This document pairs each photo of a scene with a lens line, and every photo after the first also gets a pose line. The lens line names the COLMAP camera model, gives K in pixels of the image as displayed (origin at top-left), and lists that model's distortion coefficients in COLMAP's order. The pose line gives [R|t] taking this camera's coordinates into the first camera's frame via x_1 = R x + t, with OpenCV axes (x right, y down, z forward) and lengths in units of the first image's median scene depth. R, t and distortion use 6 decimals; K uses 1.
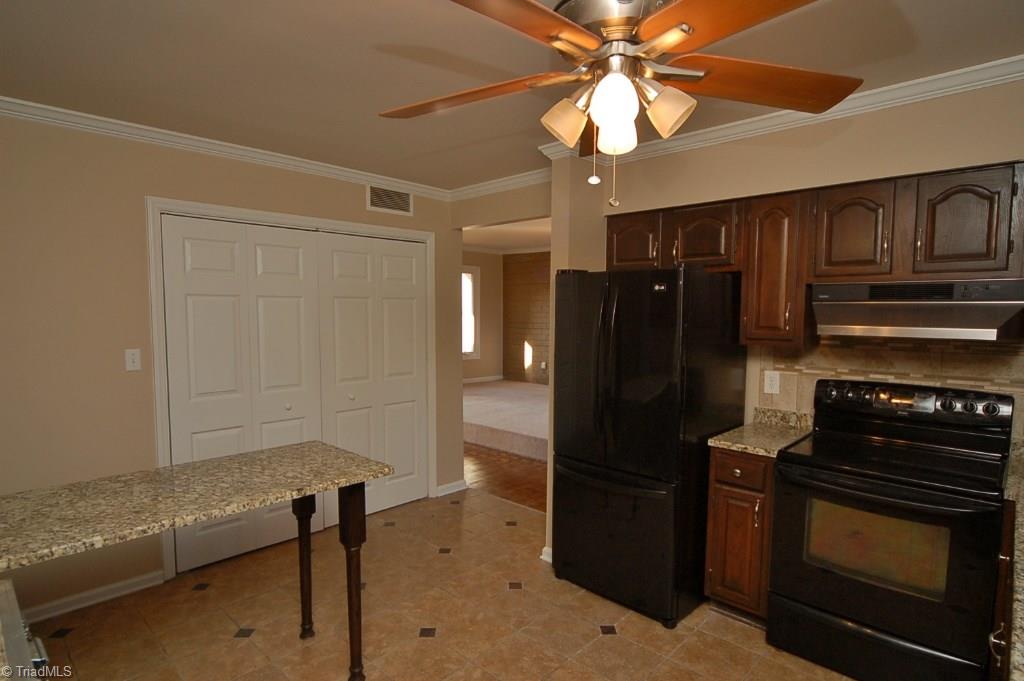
lens RADIAL K [[547.0, 0, 511.1], [0, 547.0, 354.7], [0, 0, 1]] dist [-0.014723, 0.000884]
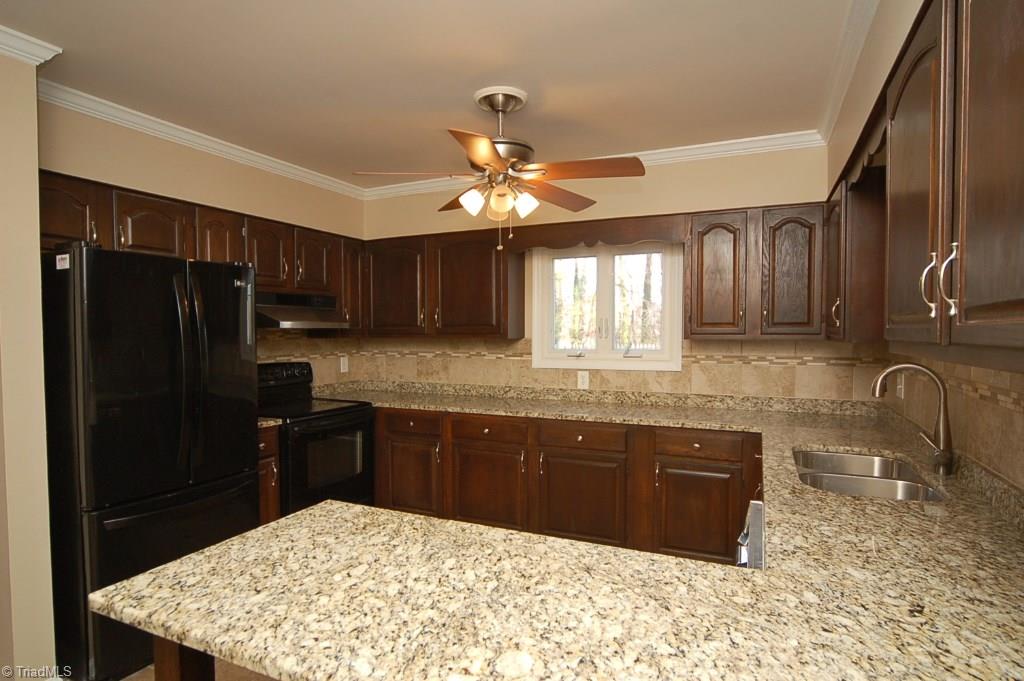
lens RADIAL K [[547.0, 0, 511.1], [0, 547.0, 354.7], [0, 0, 1]] dist [-0.014723, 0.000884]
pose [[-0.327798, -0.044312, 0.943708, -0.956828], [0.073751, 0.994651, 0.072322, -0.027884], [-0.941865, 0.093306, -0.322776, 0.950670]]
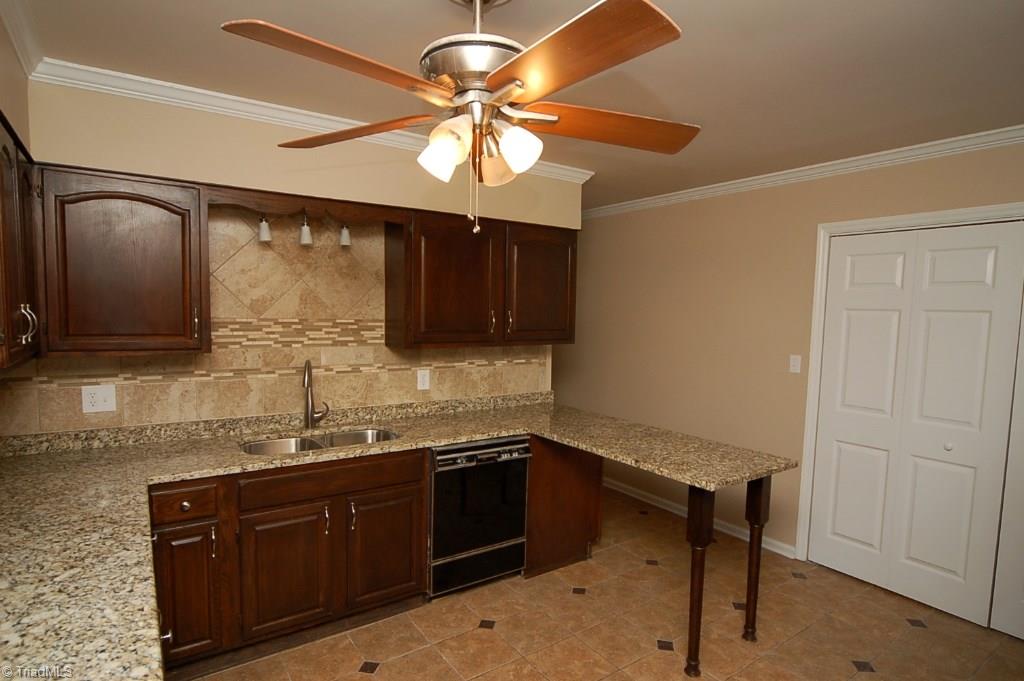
lens RADIAL K [[547.0, 0, 511.1], [0, 547.0, 354.7], [0, 0, 1]] dist [-0.014723, 0.000884]
pose [[-0.200321, 0.075040, -0.976852, 0.767307], [-0.100228, 0.990262, 0.096623, -0.081504], [0.974590, 0.117264, -0.190849, 0.776929]]
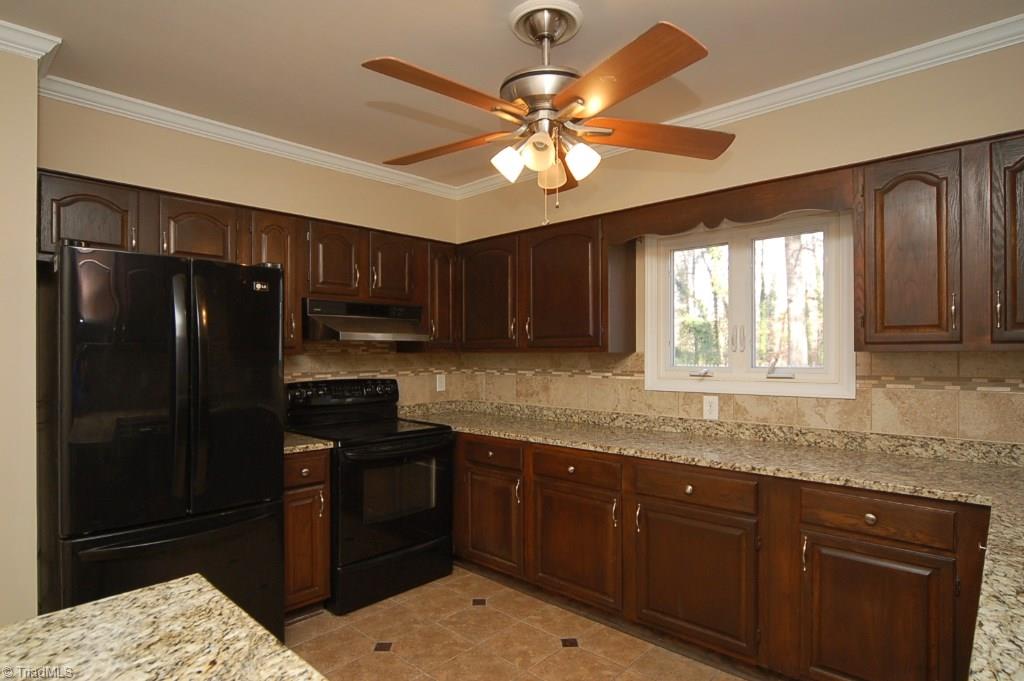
lens RADIAL K [[547.0, 0, 511.1], [0, 547.0, 354.7], [0, 0, 1]] dist [-0.014723, 0.000884]
pose [[-0.011846, -0.007088, 0.999905, -0.700448], [0.081133, 0.996671, 0.008026, 0.018537], [-0.996633, 0.081220, -0.011232, 0.668766]]
